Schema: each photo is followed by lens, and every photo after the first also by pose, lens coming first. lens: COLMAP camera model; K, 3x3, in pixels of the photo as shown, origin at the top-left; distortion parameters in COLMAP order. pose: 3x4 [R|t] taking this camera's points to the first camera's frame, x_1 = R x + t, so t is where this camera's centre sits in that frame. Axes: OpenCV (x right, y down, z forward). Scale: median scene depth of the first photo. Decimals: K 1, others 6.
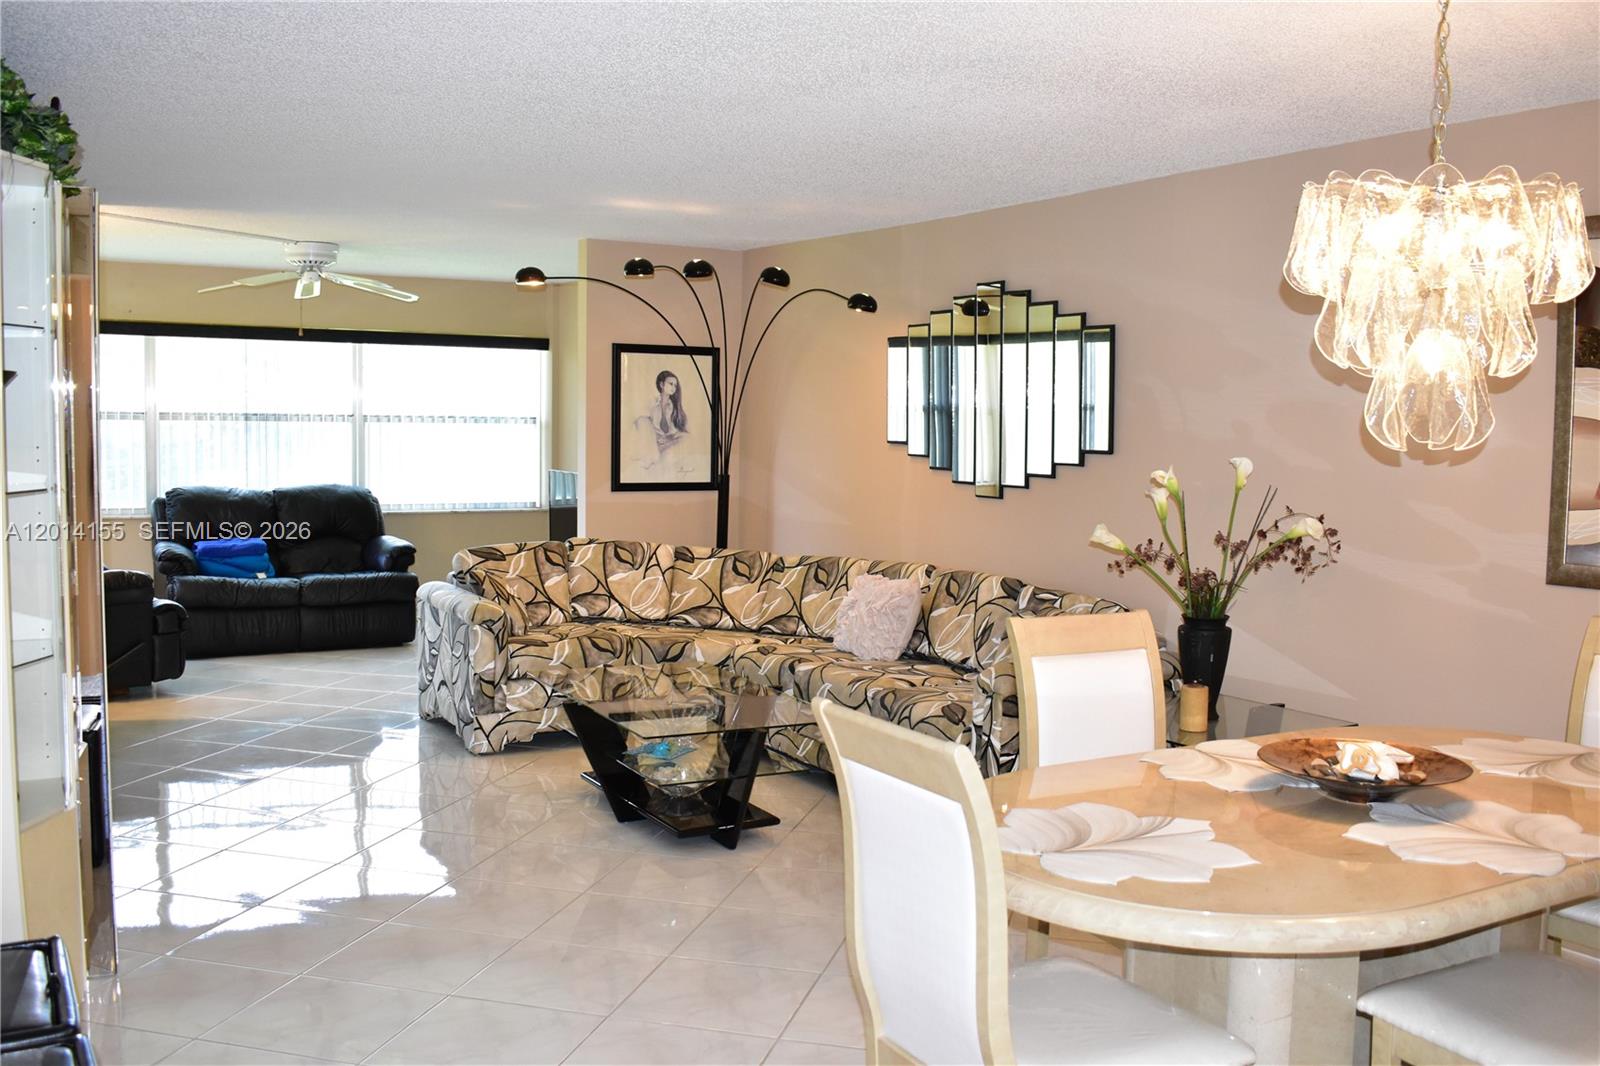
lens RADIAL K [[1509.6, 0, 800.0], [0, 1509.6, 533.0], [0, 0, 1]] dist [-0.074855, 0.013595]
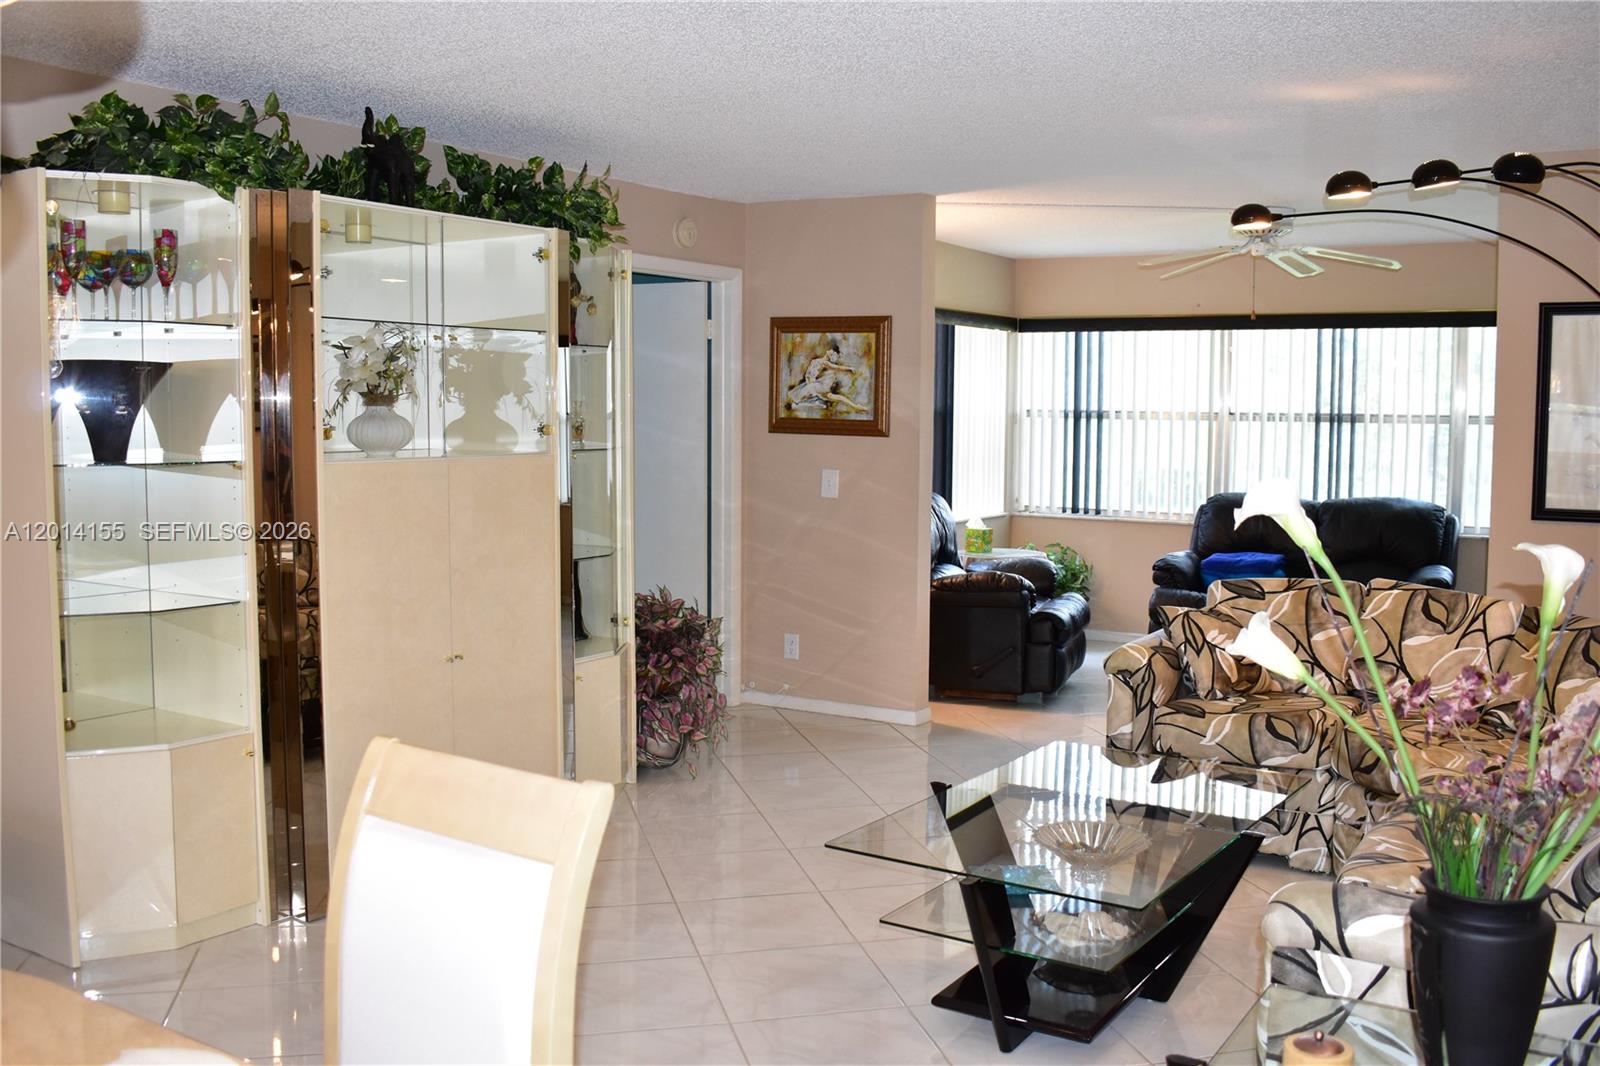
lens RADIAL K [[1476.2, 0, 800.0], [0, 1476.2, 533.0], [0, 0, 1]] dist [-0.076768, 0.005668]
pose [[0.463900, 0.060157, -0.883843, 0.328932], [-0.068782, 0.997126, 0.031766, -0.021310], [0.883213, 0.046056, 0.466704, 0.435166]]
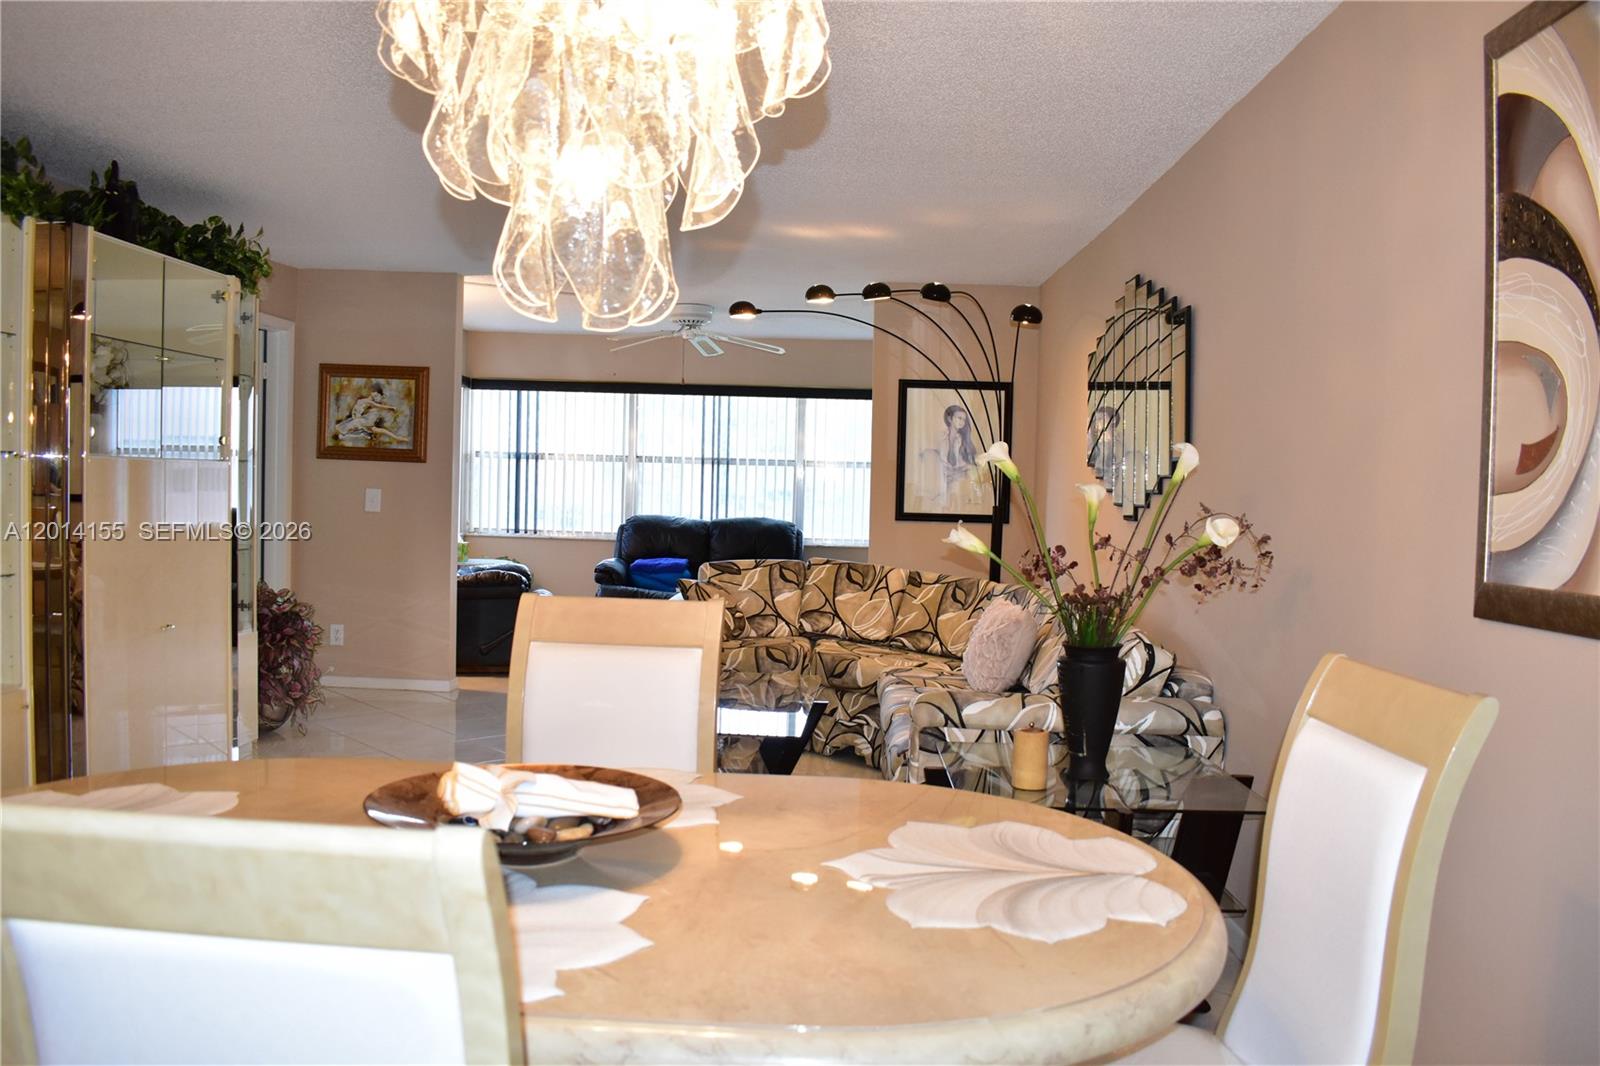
lens RADIAL K [[1267.1, 0, 800.0], [0, 1267.1, 533.0], [0, 0, 1]] dist [-0.091747, 0.008398]
pose [[0.844766, 0.025772, -0.534515, 0.315331], [-0.054679, 0.997769, -0.038308, 0.020312], [0.532335, 0.061588, 0.844290, 0.241276]]
